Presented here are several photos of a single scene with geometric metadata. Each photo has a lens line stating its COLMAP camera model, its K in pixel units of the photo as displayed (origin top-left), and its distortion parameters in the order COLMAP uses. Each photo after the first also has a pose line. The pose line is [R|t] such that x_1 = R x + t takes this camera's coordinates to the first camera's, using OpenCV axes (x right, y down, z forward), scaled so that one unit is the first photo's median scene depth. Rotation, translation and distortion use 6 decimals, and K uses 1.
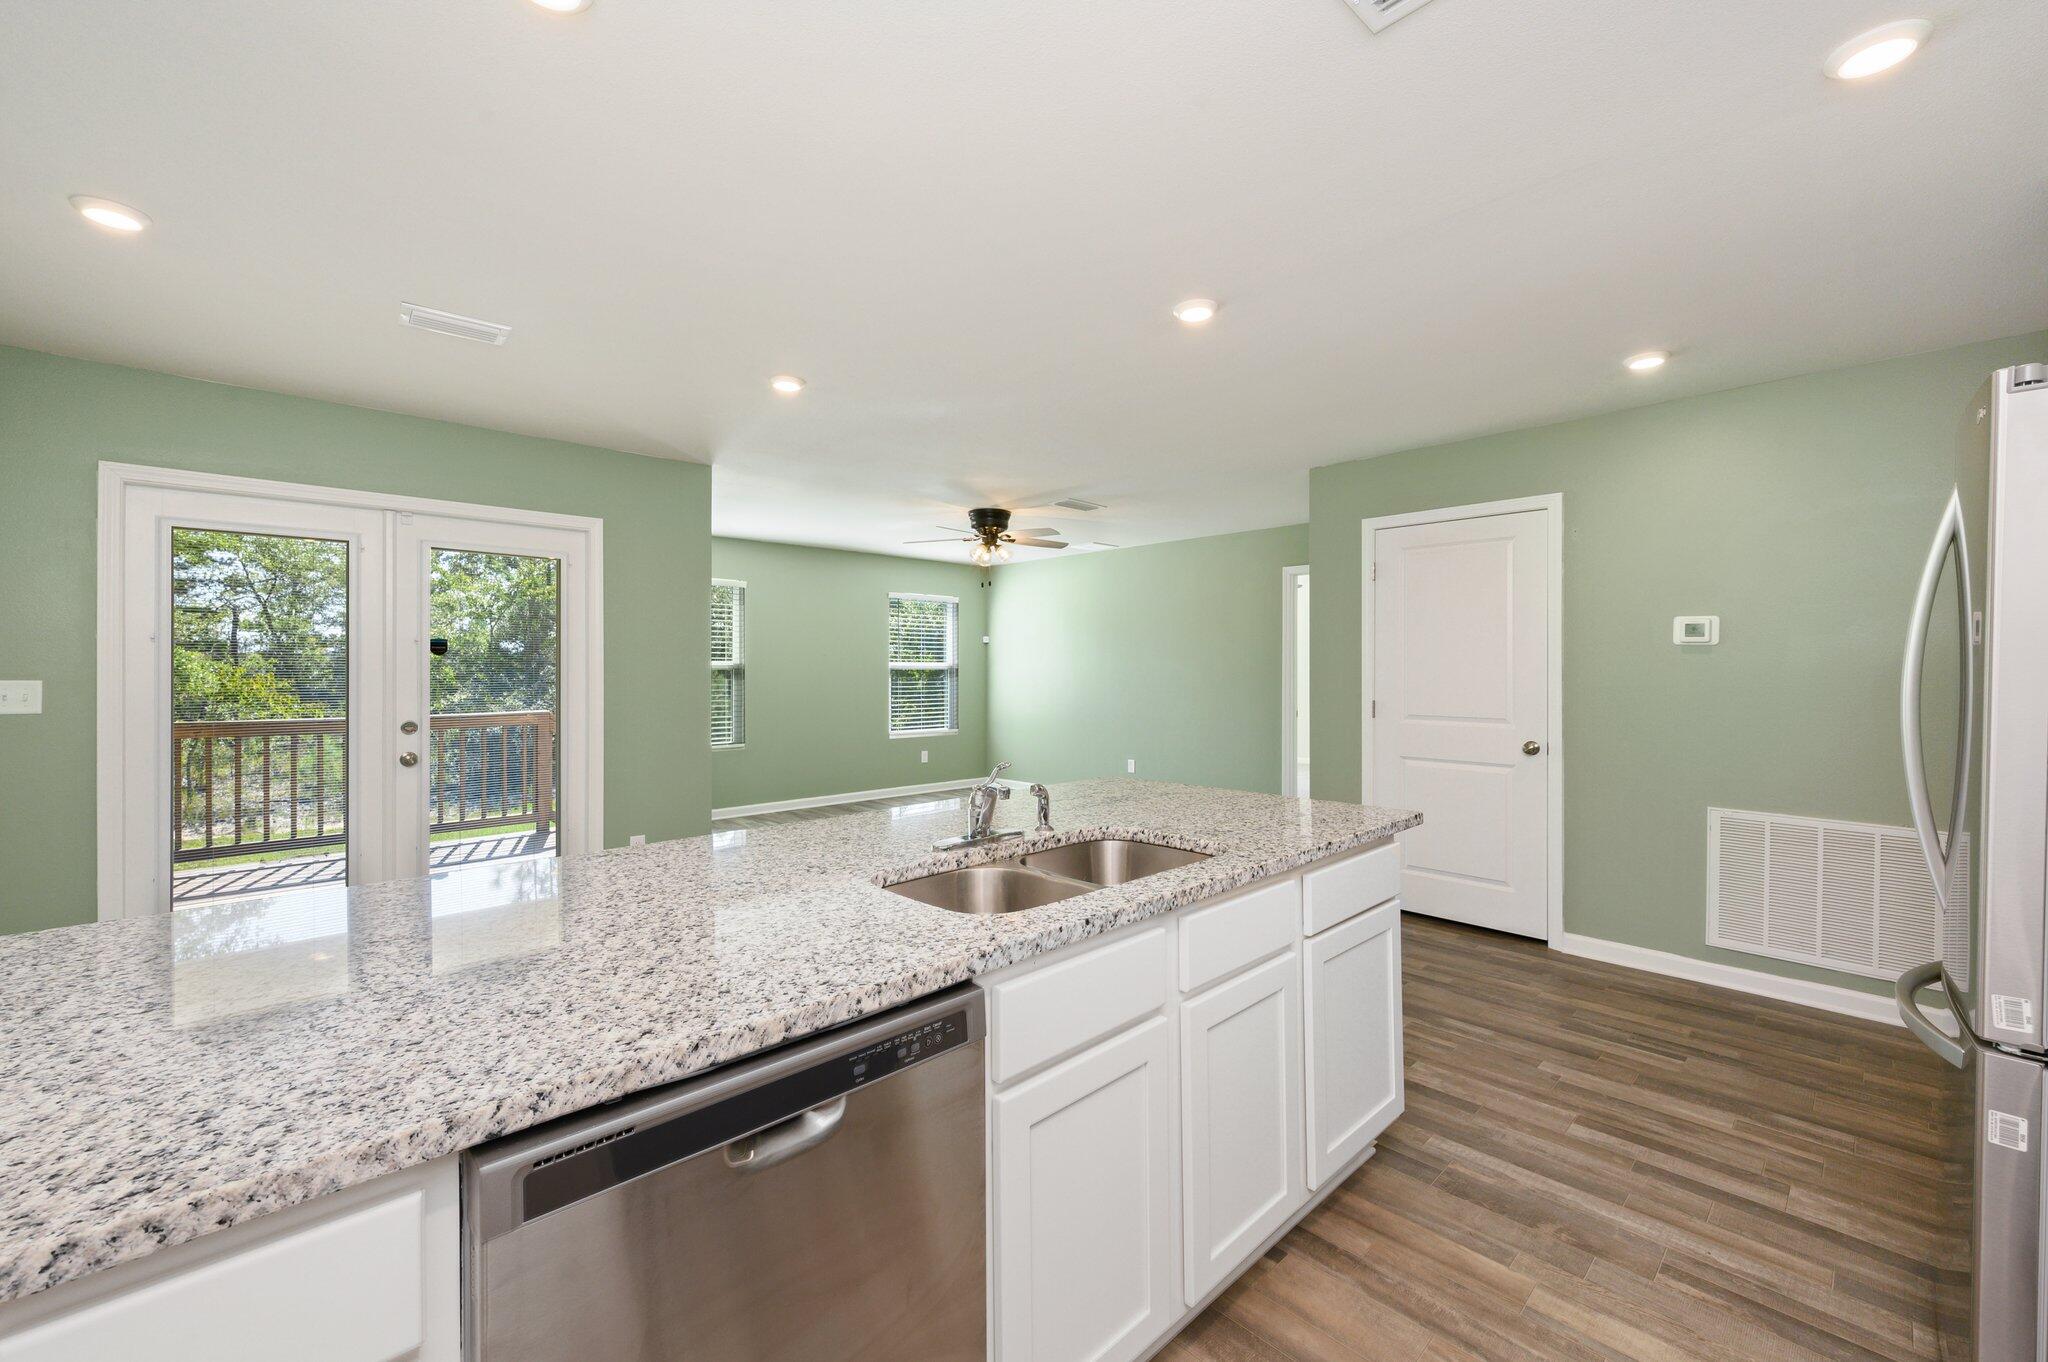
lens RADIAL K [[806.5, 0, 1024.0], [0, 806.5, 681.0], [0, 0, 1]] dist [-0.000291, -0.000122]
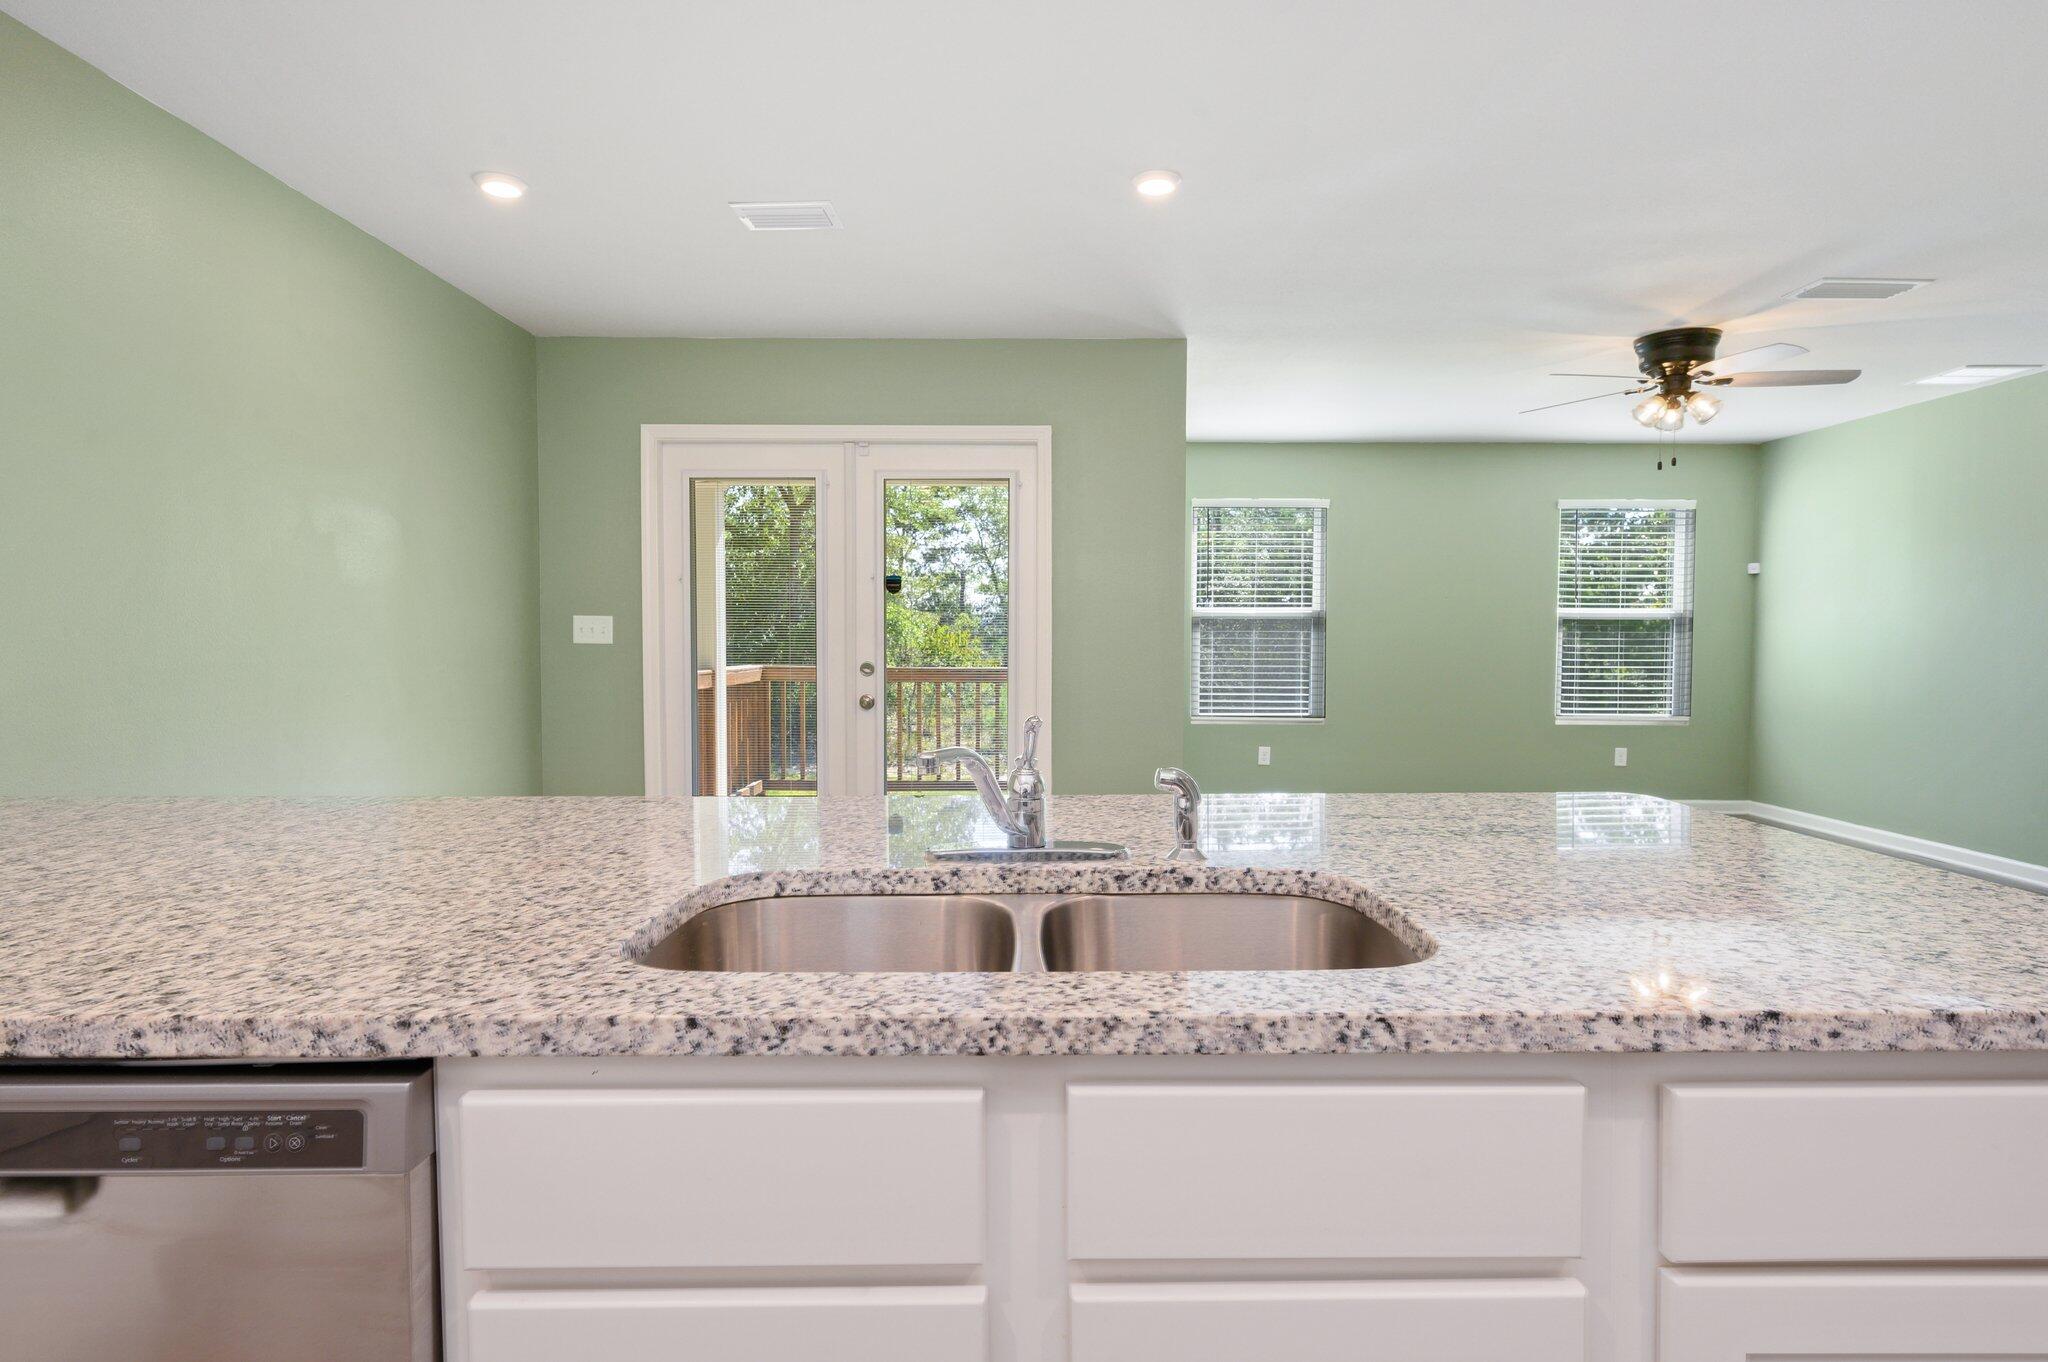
lens RADIAL K [[1030.3, 0, 1024.0], [0, 1030.3, 681.0], [0, 0, 1]] dist [-0.001182, -0.000713]
pose [[0.733619, 0.033828, -0.678718, 0.182986], [-0.011347, 0.999231, 0.037538, 0.021173], [0.679466, -0.019837, 0.733439, 0.201883]]
